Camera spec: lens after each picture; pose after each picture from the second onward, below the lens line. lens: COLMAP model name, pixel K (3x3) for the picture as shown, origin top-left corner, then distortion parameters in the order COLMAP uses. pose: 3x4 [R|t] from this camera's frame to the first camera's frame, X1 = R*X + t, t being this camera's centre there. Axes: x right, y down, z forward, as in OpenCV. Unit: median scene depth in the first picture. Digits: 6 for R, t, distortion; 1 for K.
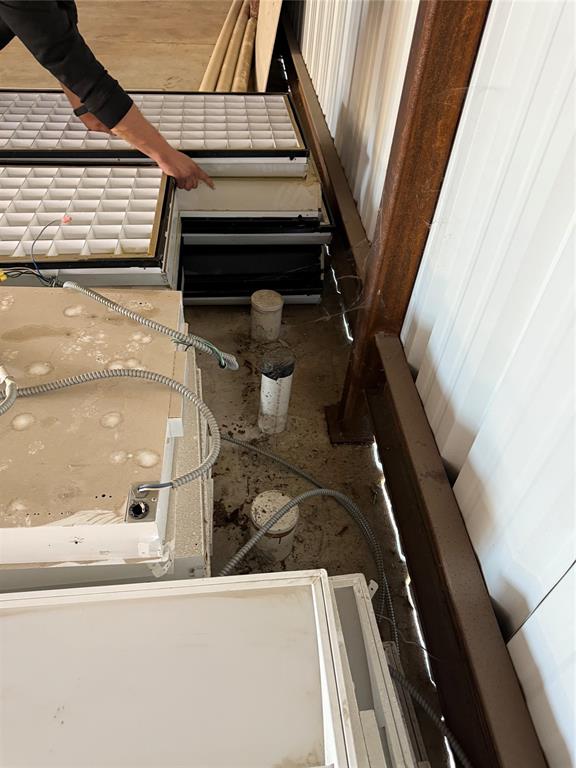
lens RADIAL K [[541.6, 0, 287.6], [0, 541.6, 383.2], [0, 0, 1]] dist [0.054722, -0.067740]
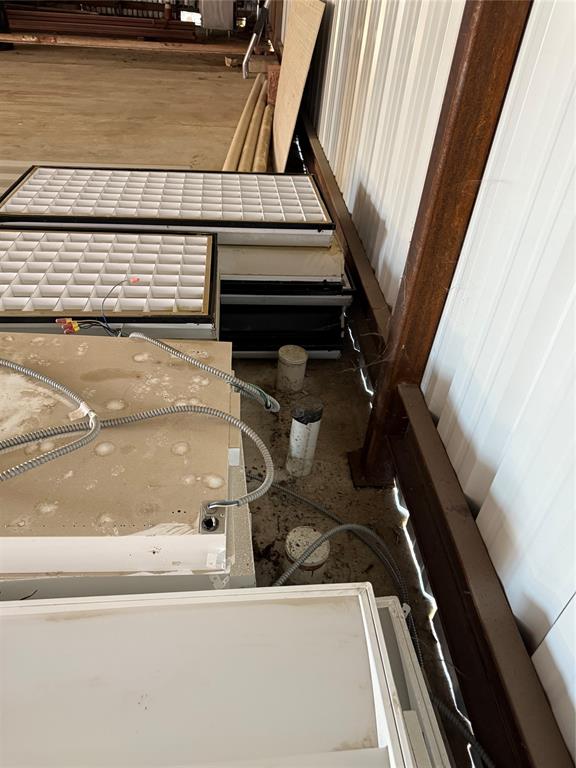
lens RADIAL K [[541.6, 0, 285.7], [0, 541.6, 380.1], [0, 0, 1]] dist [0.054722, -0.067740]
pose [[0.999808, 0.018947, -0.004991, -0.072241], [-0.019398, 0.993067, -0.115935, 0.038586], [0.002760, 0.116010, 0.993244, -0.120042]]
